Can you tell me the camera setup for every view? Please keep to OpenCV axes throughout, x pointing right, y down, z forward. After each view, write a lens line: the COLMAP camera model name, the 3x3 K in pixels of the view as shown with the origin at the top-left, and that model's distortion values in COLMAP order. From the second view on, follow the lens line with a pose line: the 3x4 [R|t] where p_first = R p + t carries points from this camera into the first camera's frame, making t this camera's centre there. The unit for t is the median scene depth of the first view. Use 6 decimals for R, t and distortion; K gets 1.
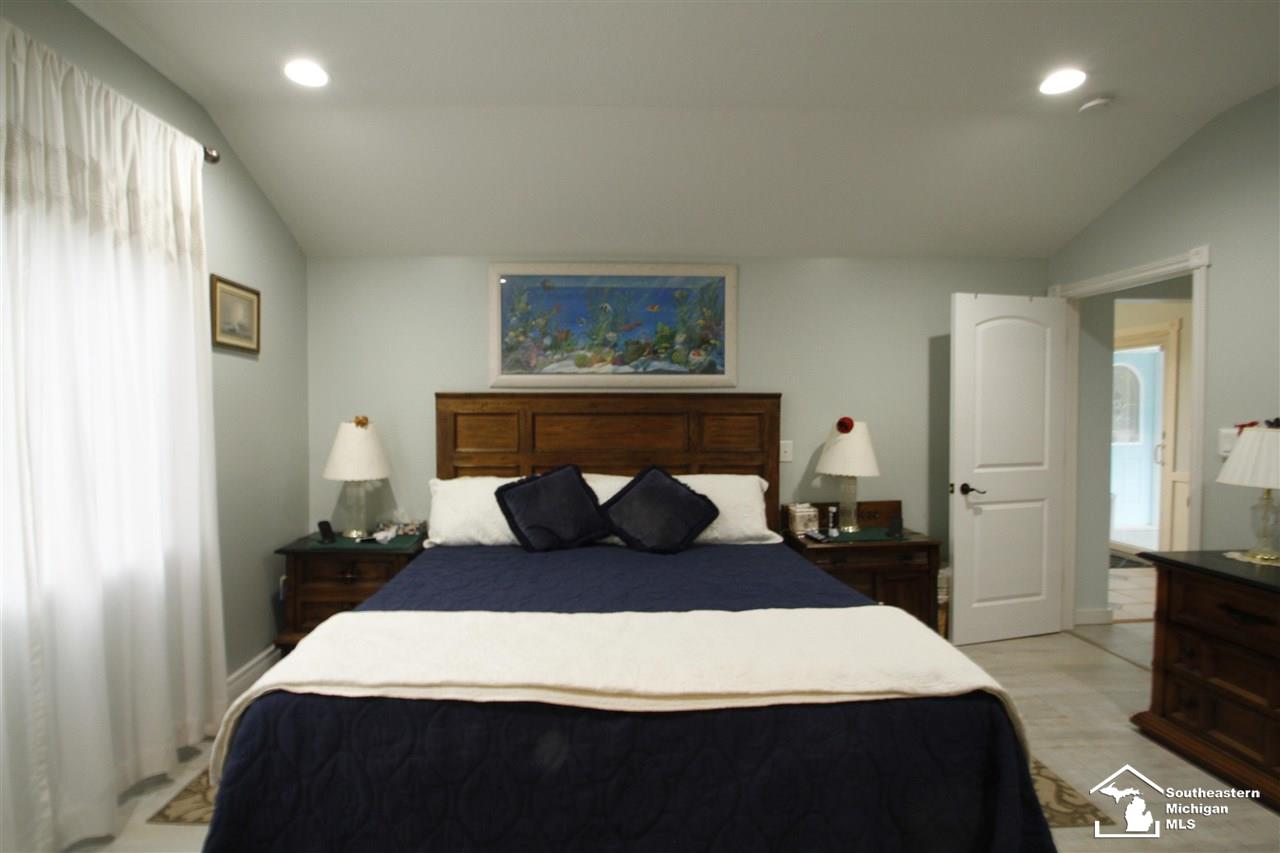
lens RADIAL K [[591.0, 0, 604.6], [0, 591.0, 432.8], [0, 0, 1]] dist [0.003650, -0.009263]
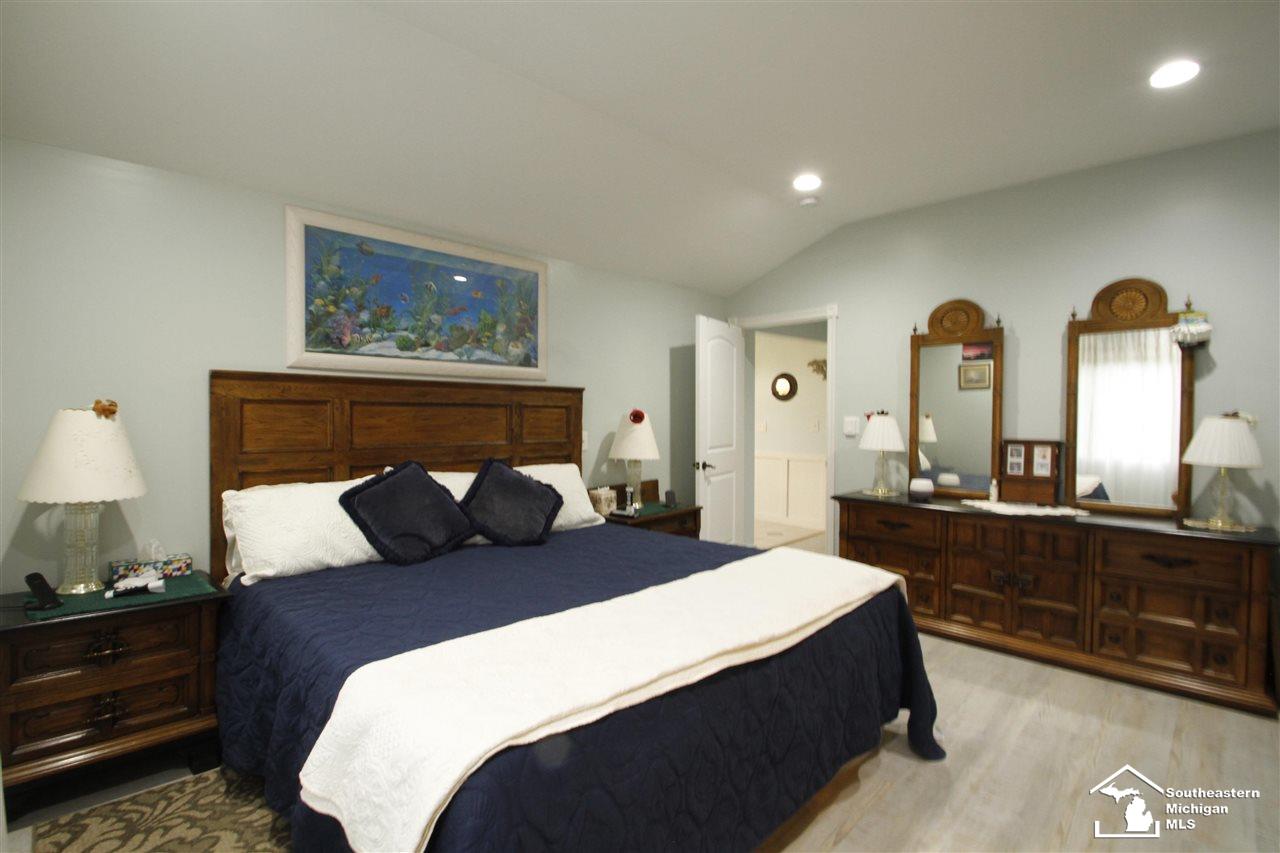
lens RADIAL K [[591.0, 0, 632.7], [0, 591.0, 425.8], [0, 0, 1]] dist [0.003650, -0.009263]
pose [[0.744931, -0.009142, 0.667078, -0.374868], [0.018676, 0.999800, -0.007154, 0.012929], [-0.666880, 0.017788, 0.744953, 0.130507]]
